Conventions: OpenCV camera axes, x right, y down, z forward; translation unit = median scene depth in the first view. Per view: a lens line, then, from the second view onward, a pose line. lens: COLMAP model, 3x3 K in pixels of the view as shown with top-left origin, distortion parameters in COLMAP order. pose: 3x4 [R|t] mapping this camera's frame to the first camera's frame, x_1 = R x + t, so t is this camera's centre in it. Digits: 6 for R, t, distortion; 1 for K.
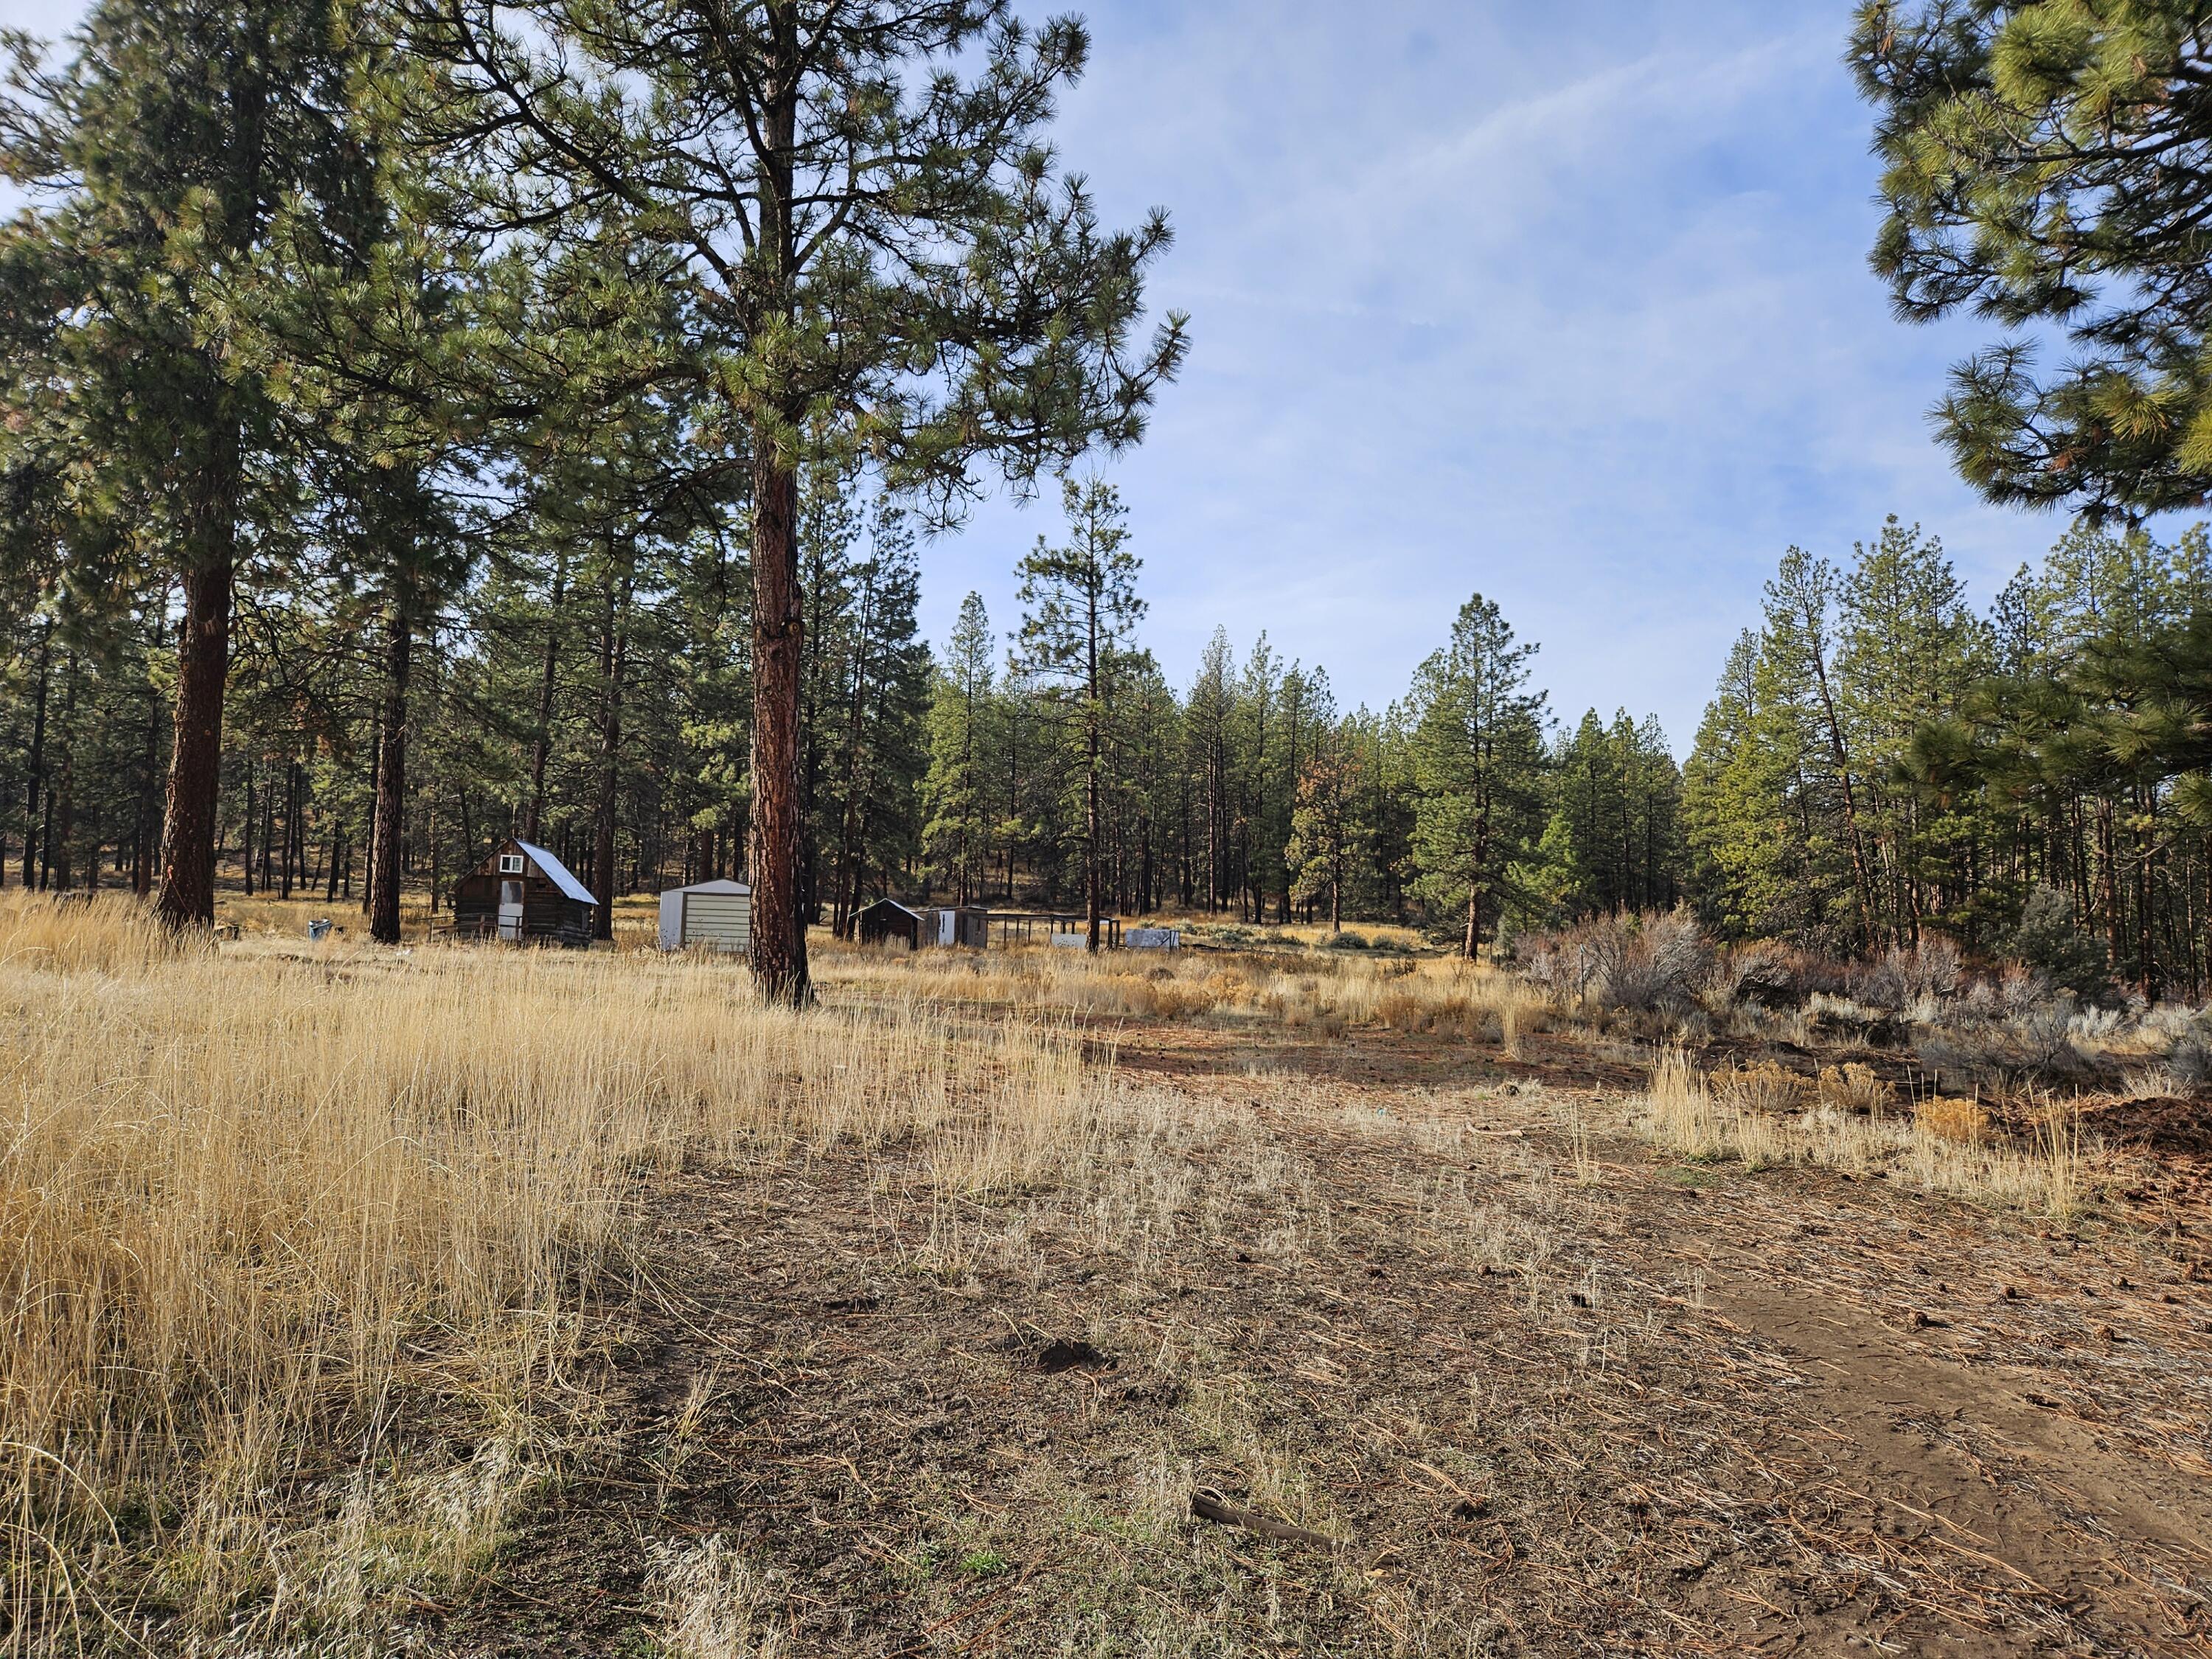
lens RADIAL K [[1460.3, 0, 1092.4], [0, 1460.3, 871.0], [0, 0, 1]] dist [0.070987, -0.054050]
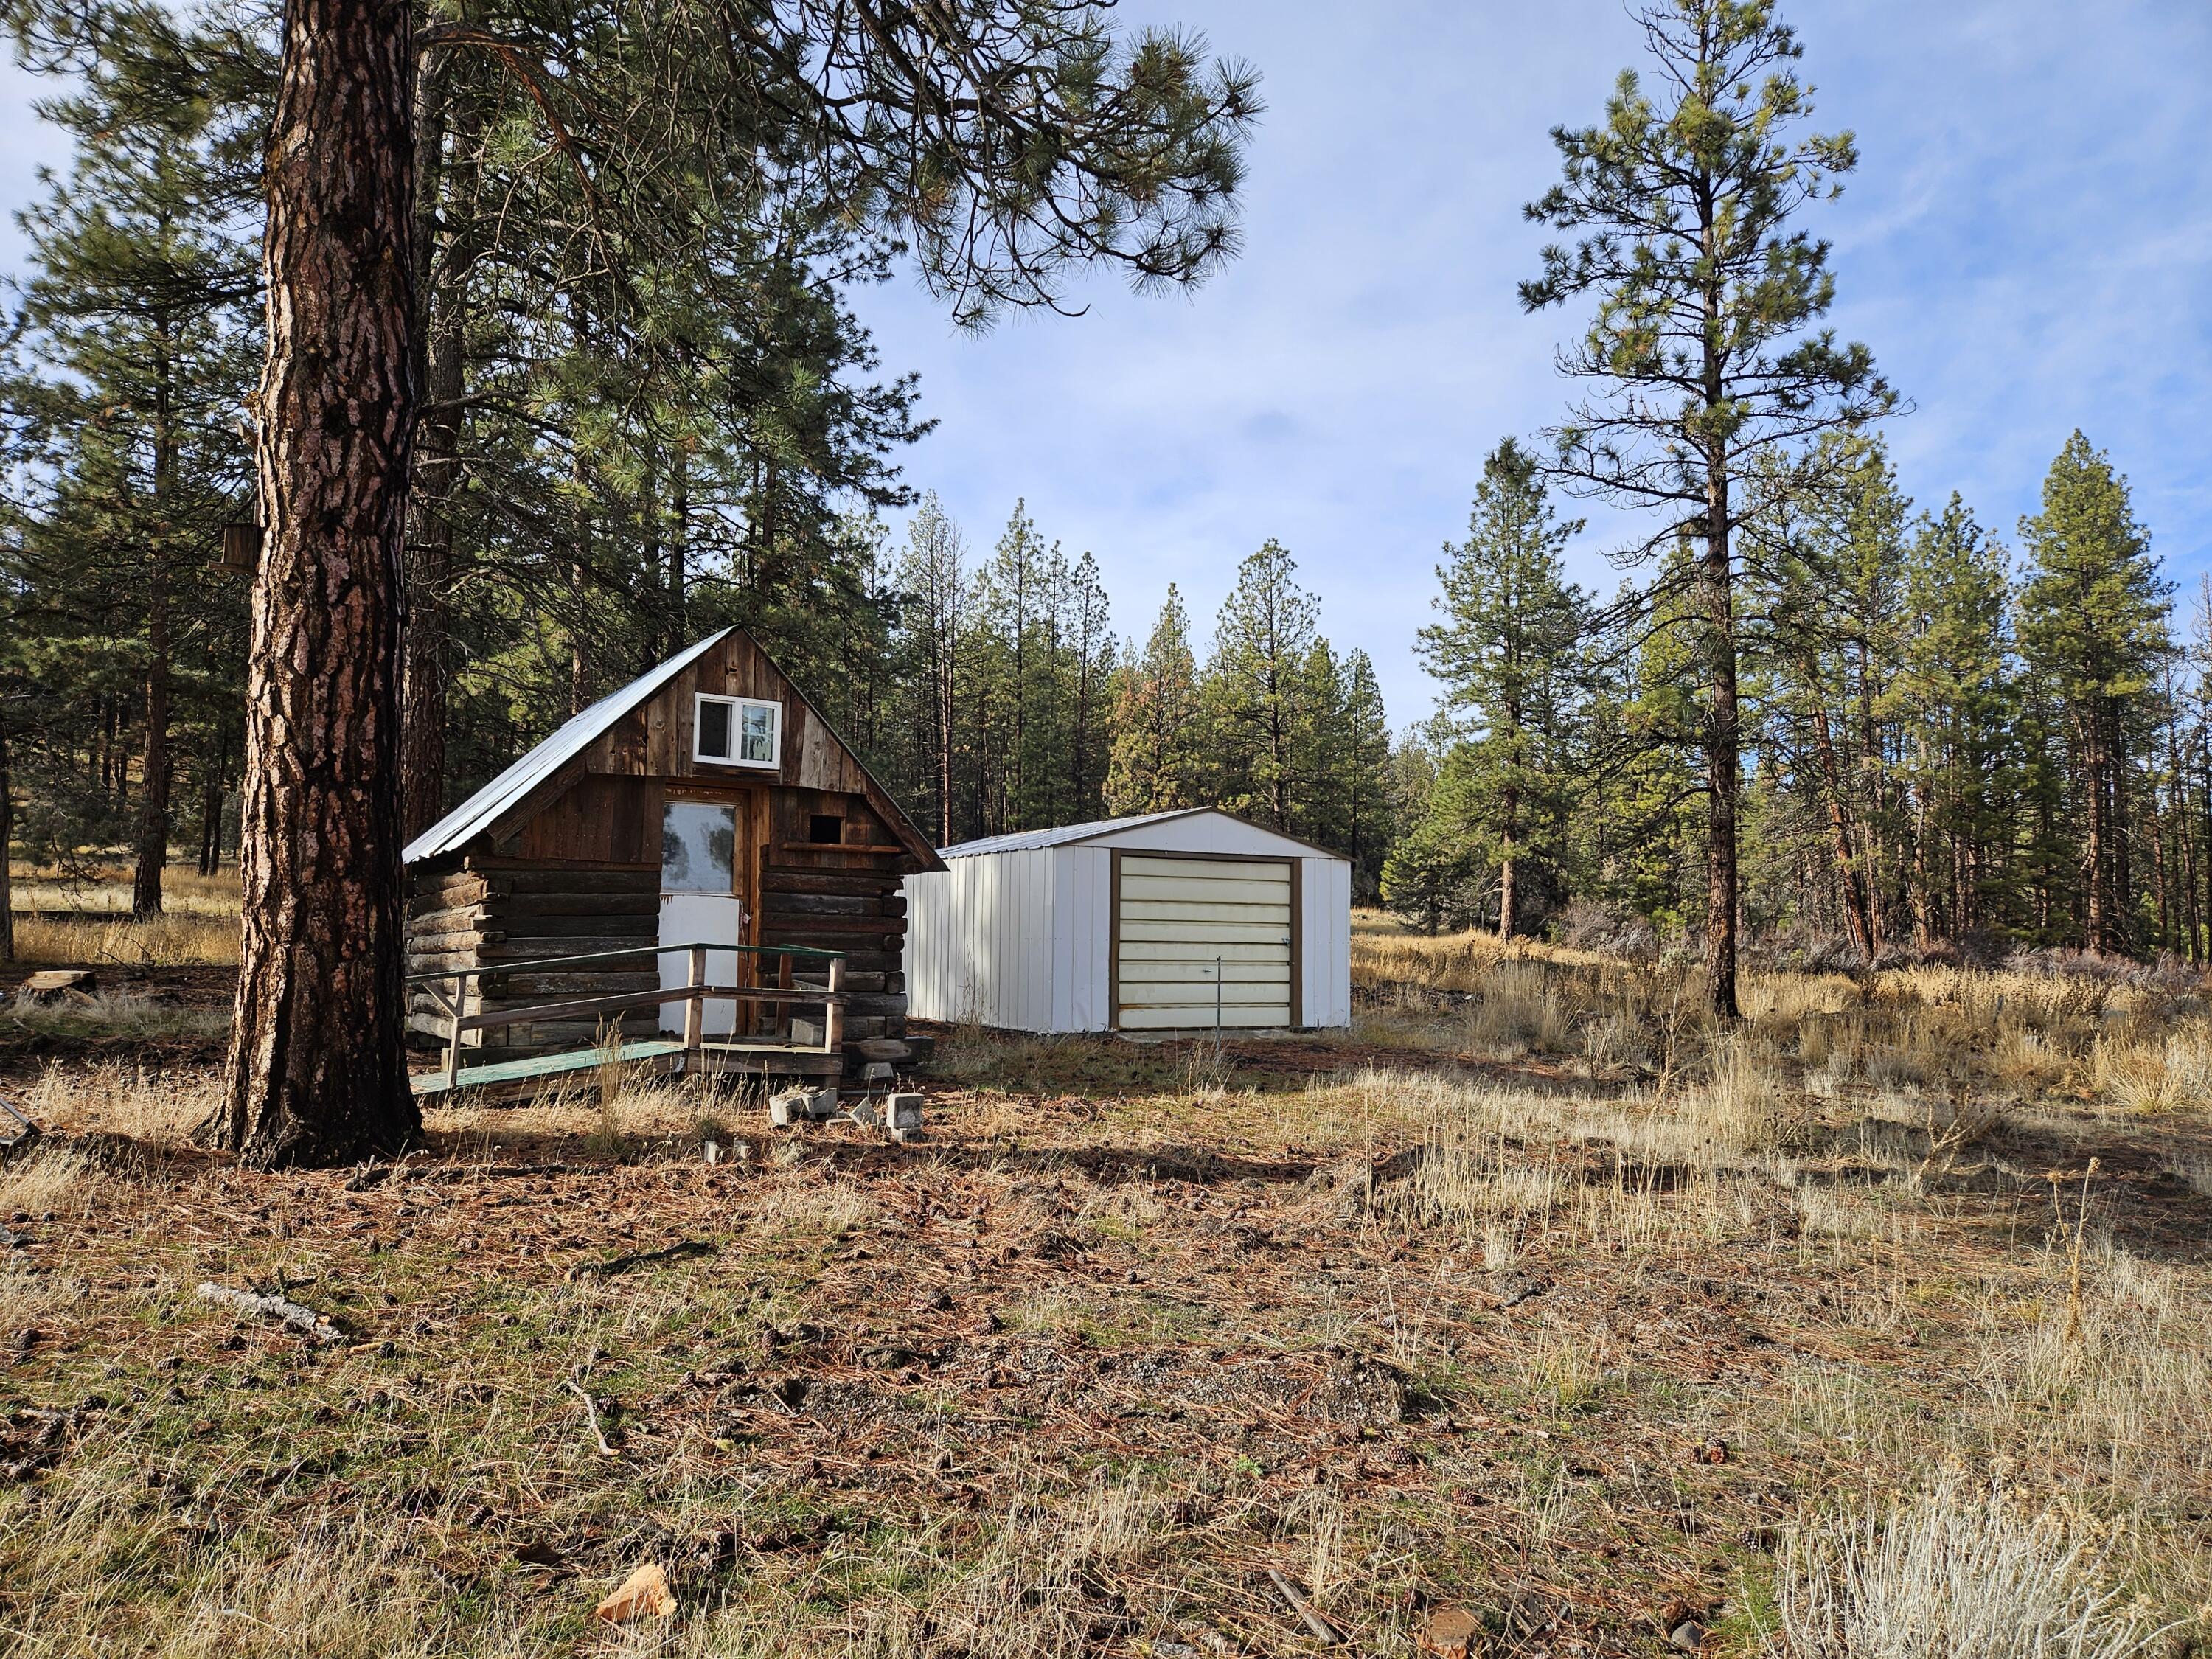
lens RADIAL K [[1460.3, 0, 1108.6], [0, 1460.3, 833.7], [0, 0, 1]] dist [0.070987, -0.054050]
pose [[0.898901, 0.010794, 0.438018, -0.244432], [-0.015363, 0.999858, 0.006890, 0.005145], [-0.437882, -0.012923, 0.898940, 0.414643]]
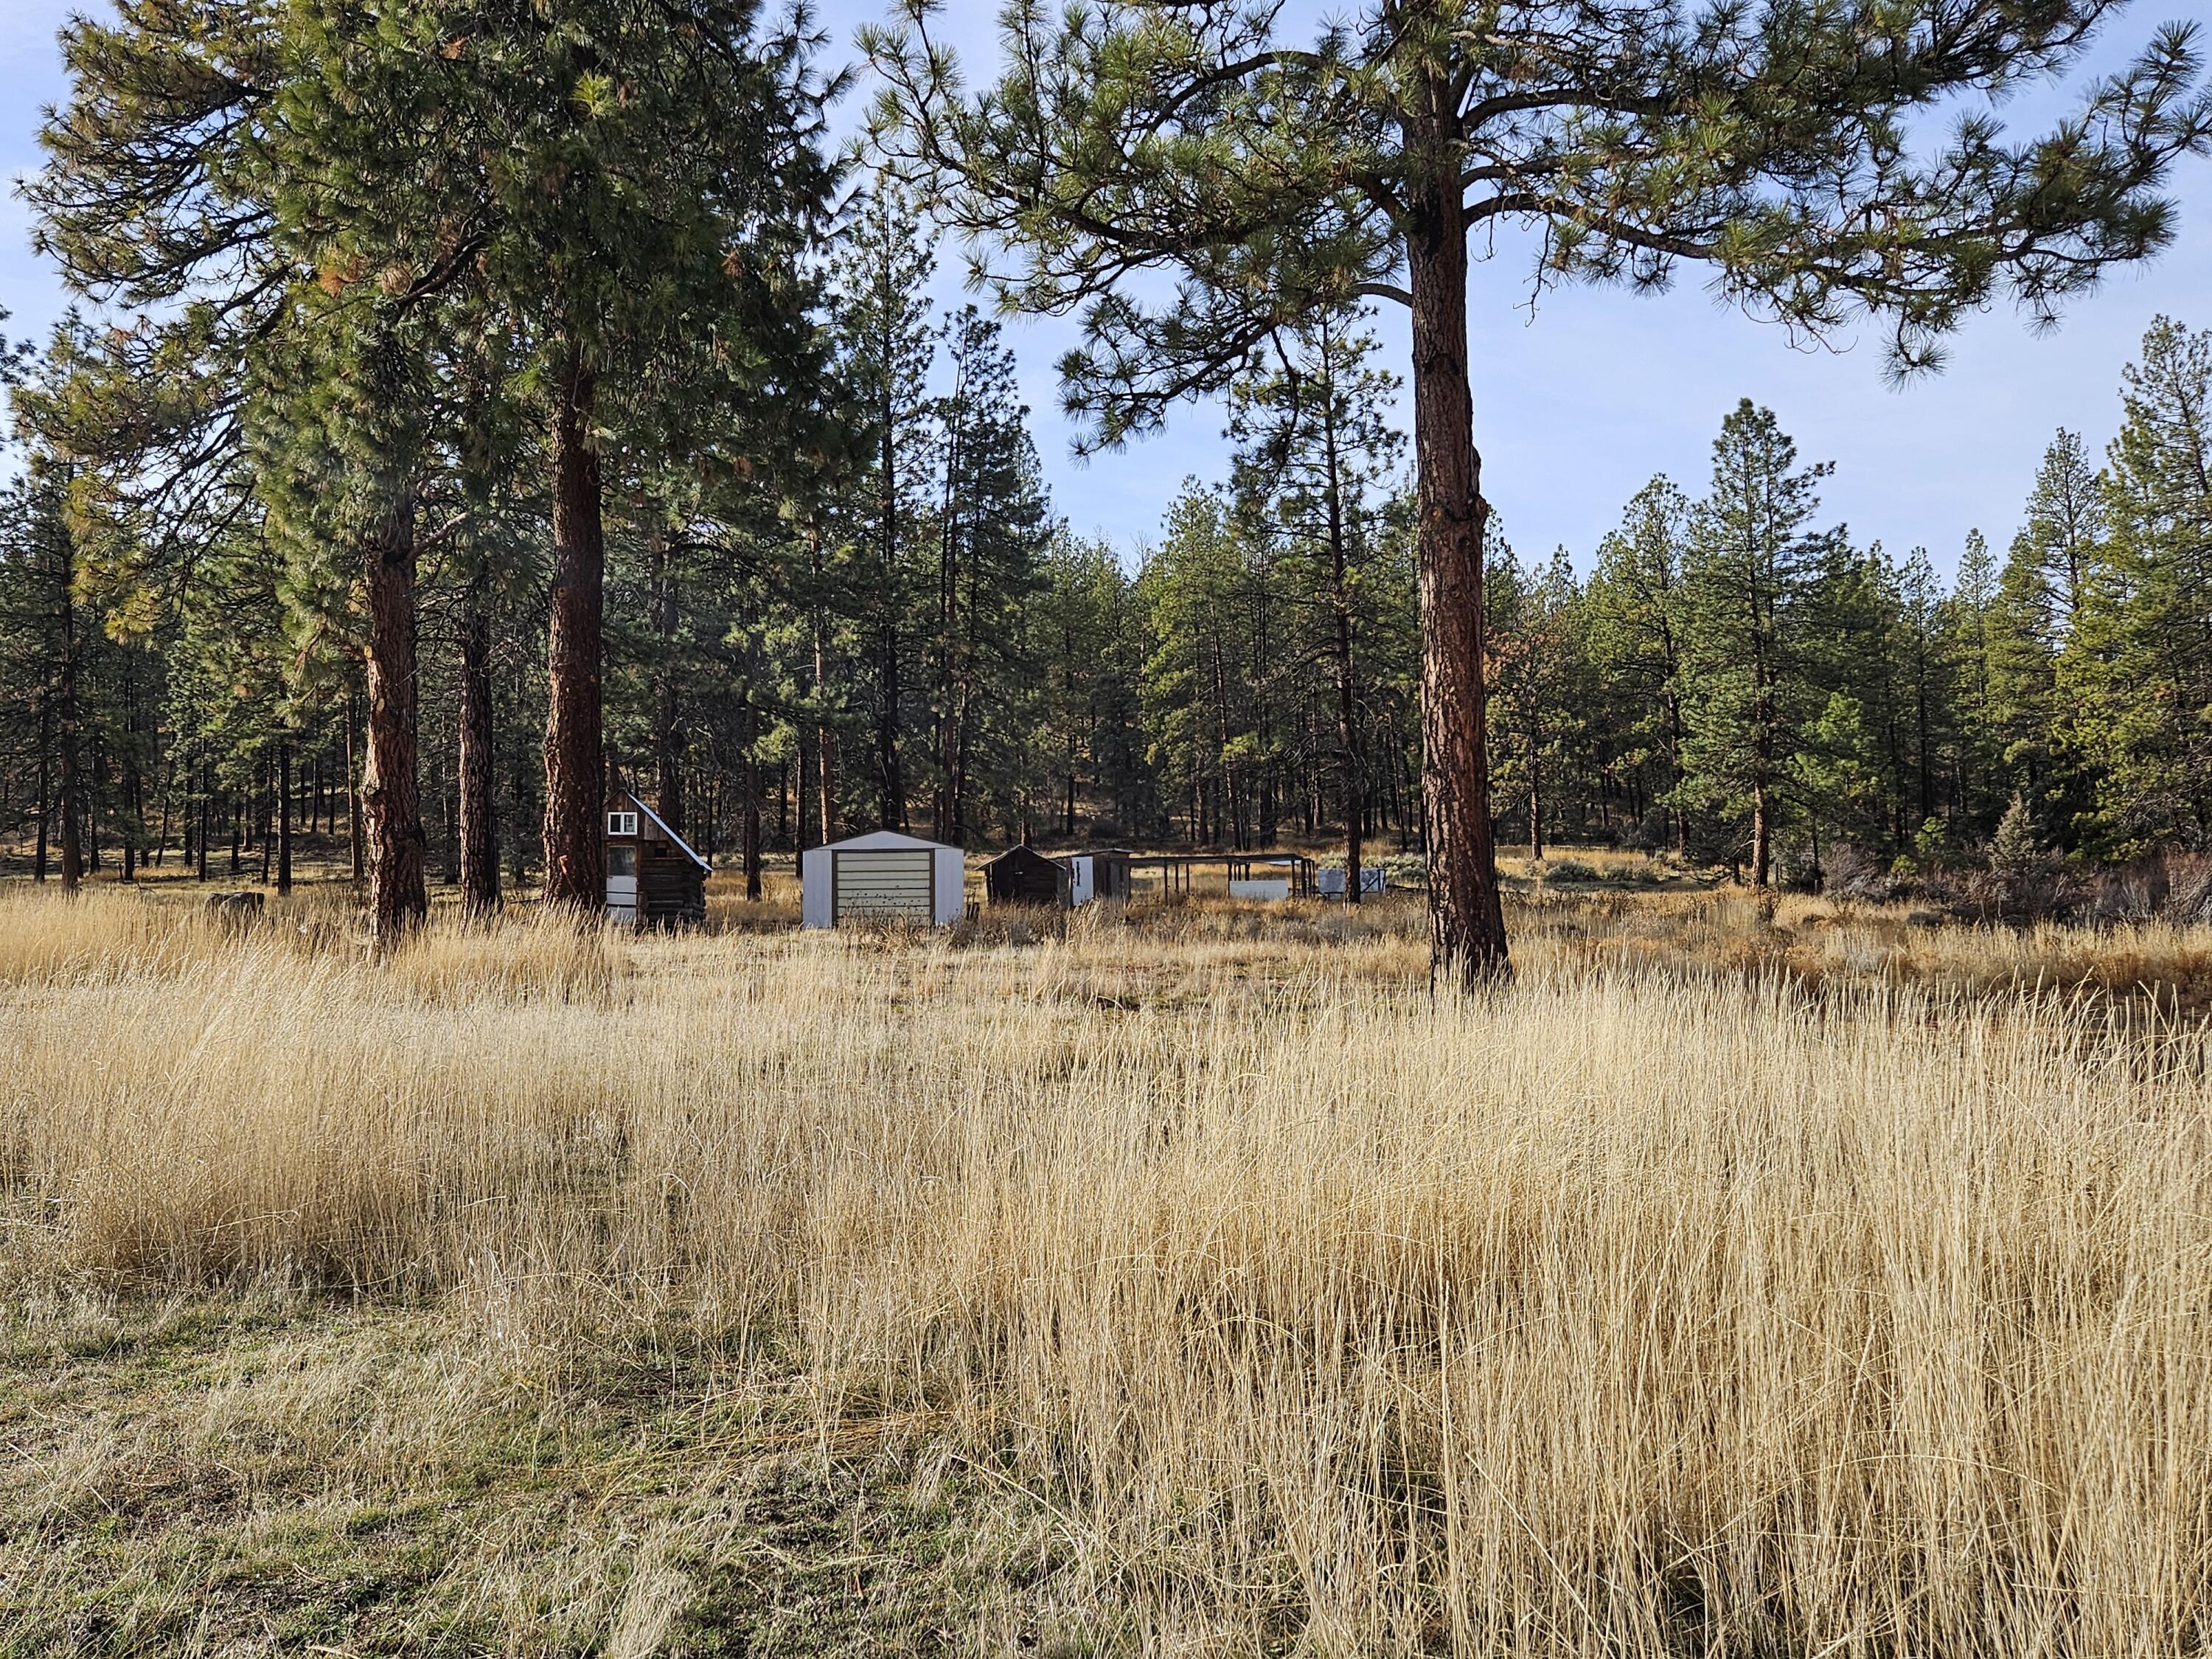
lens RADIAL K [[1961.6, 0, 1084.4], [0, 1961.6, 825.5], [0, 0, 1]] dist [0.058974, -0.023662]
pose [[0.998895, -0.046539, 0.006539, -0.090326], [0.046417, 0.998765, 0.017740, -0.005862], [-0.007356, -0.017417, 0.999821, -0.005216]]
